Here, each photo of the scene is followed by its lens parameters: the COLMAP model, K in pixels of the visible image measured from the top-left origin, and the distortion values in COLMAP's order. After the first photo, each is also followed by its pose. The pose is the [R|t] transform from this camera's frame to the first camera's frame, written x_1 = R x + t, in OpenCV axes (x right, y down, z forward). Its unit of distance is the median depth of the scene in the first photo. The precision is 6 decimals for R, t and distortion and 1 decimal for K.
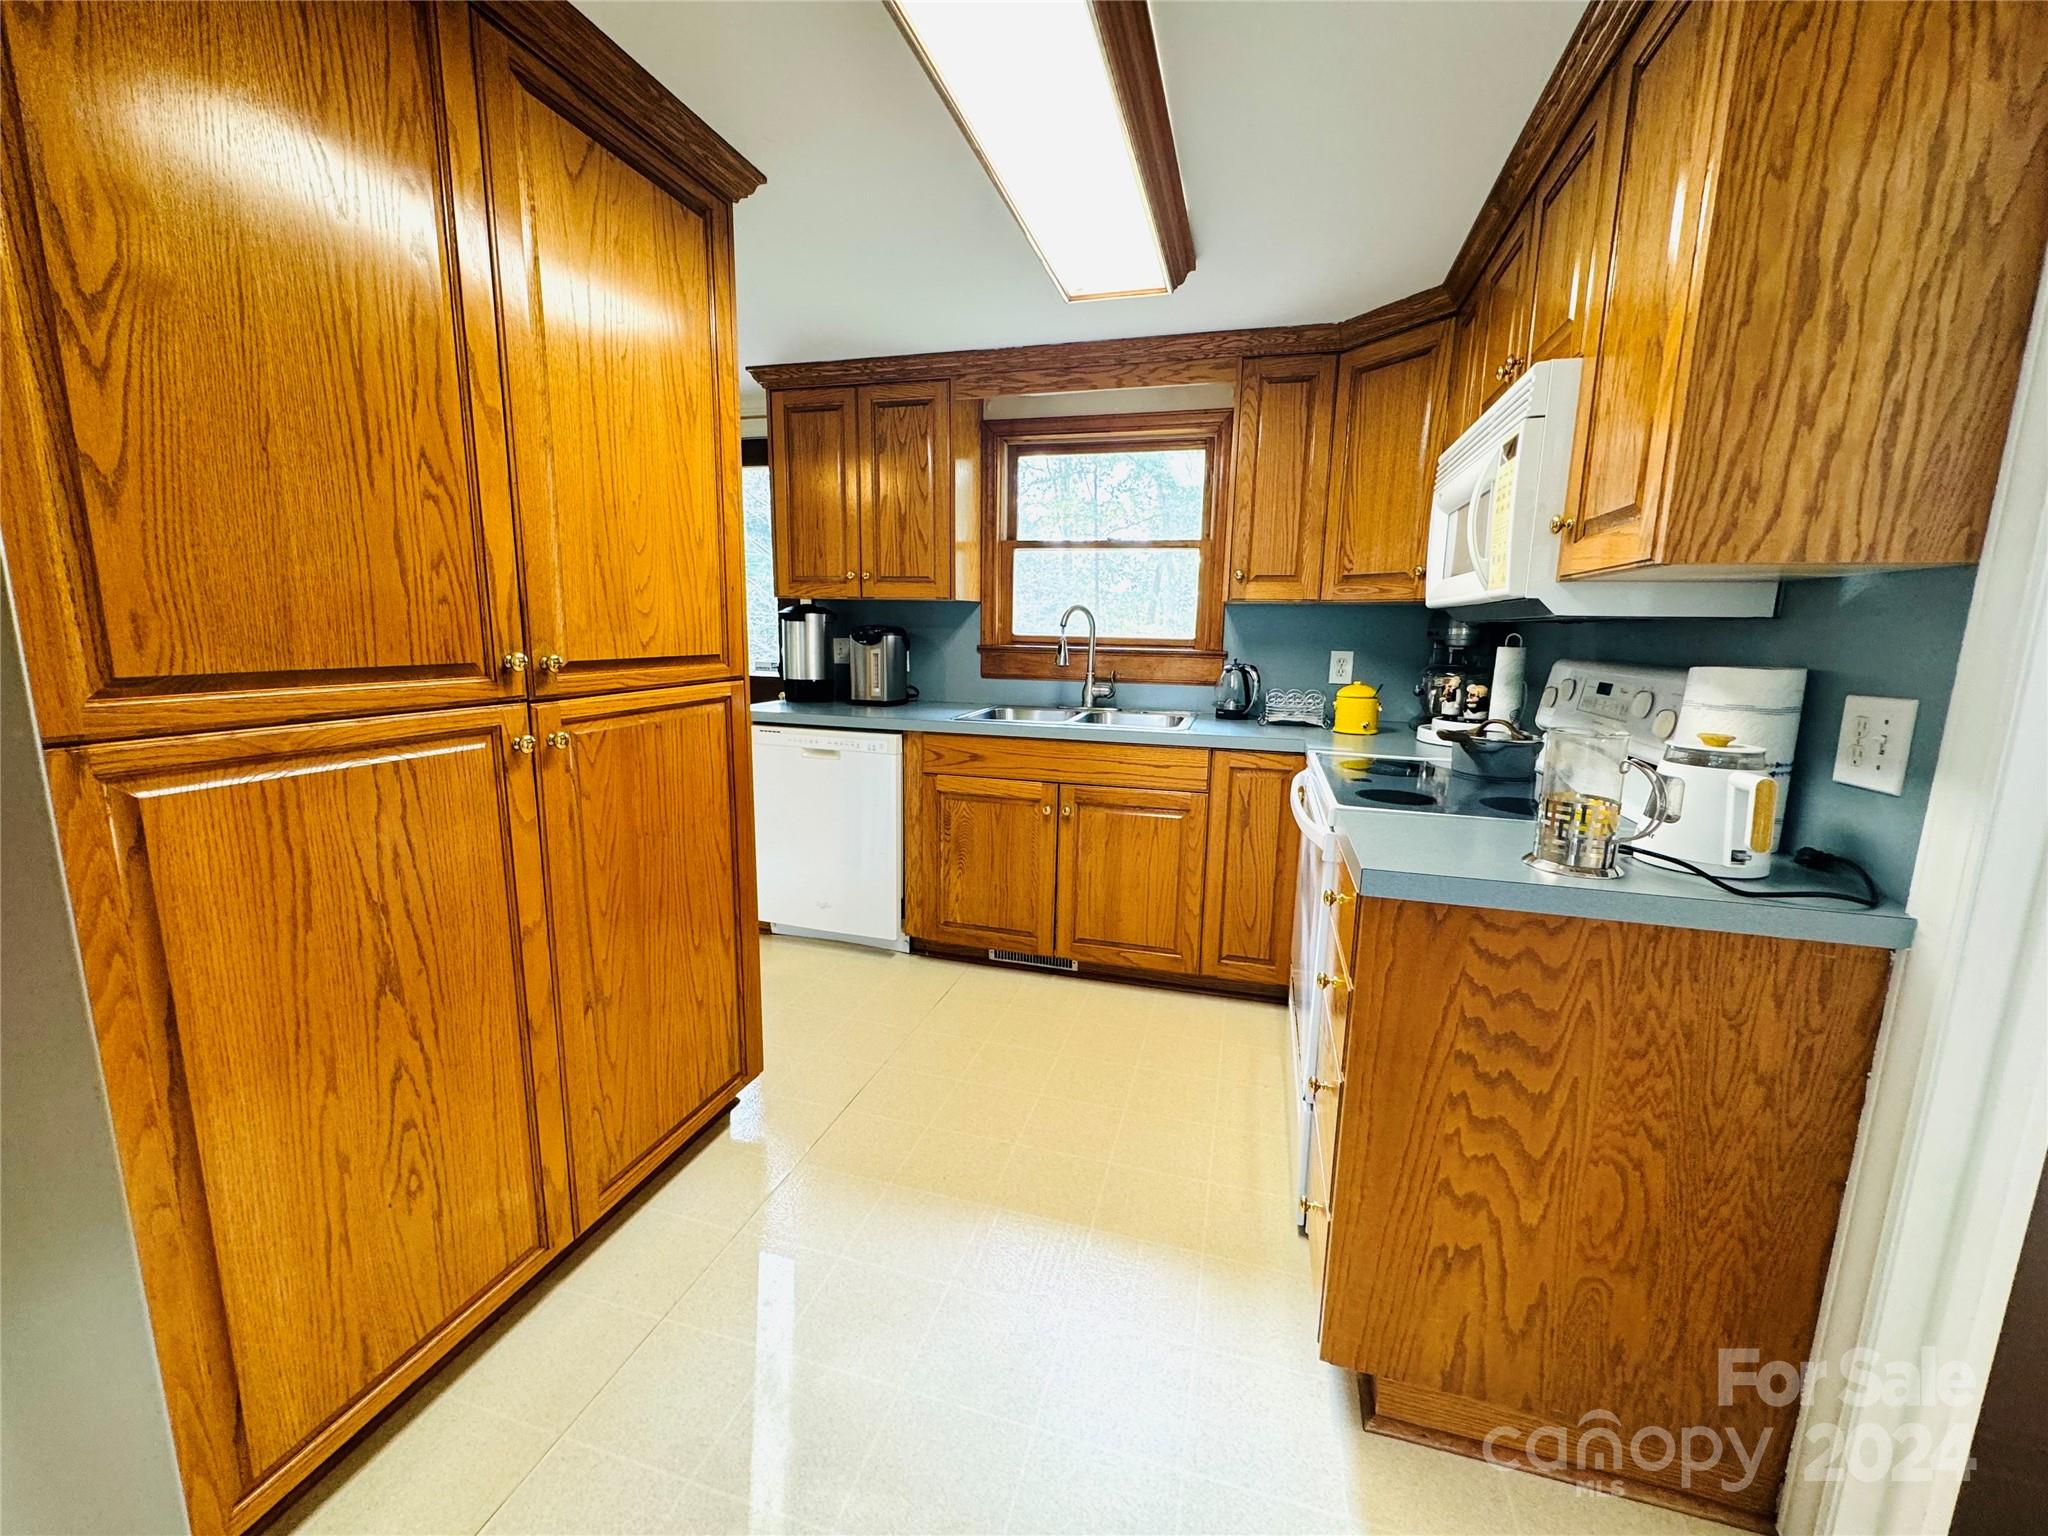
lens RADIAL K [[816.0, 0, 1022.8], [0, 816.0, 765.3], [0, 0, 1]] dist [-0.001491, -0.000491]
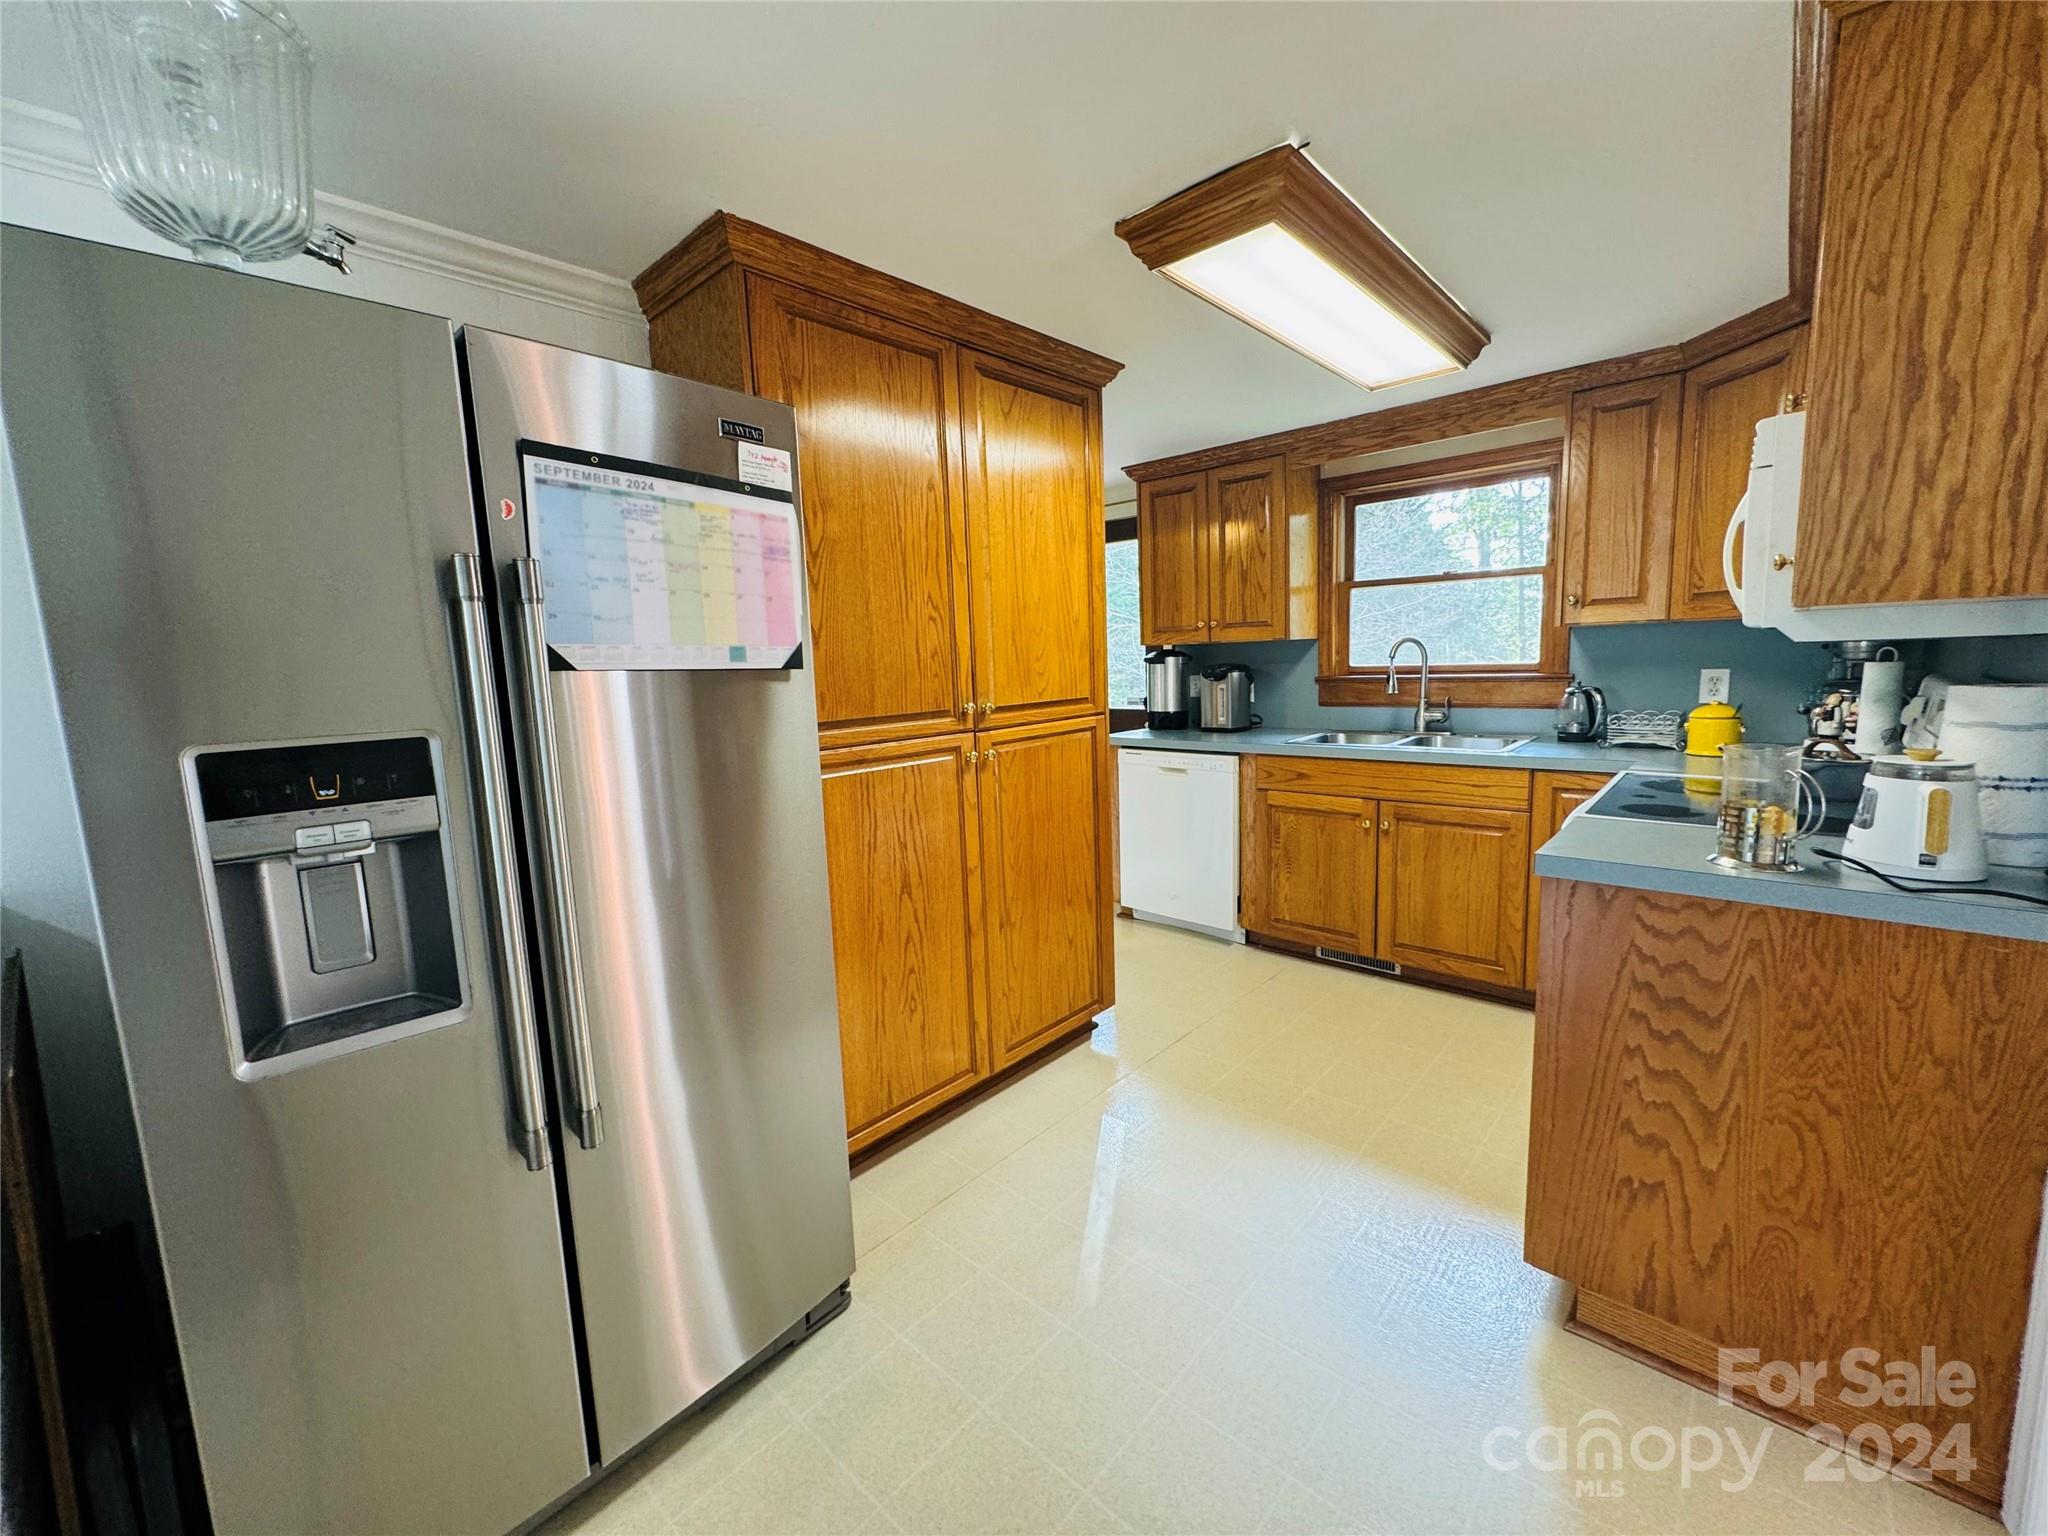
lens RADIAL K [[816.0, 0, 1024.2], [0, 816.0, 763.7], [0, 0, 1]] dist [-0.001491, -0.000491]
pose [[0.893842, 0.006346, -0.448337, 0.249117], [-0.022317, 0.999290, -0.030349, 0.038271], [0.447826, 0.037132, 0.893349, -0.475905]]
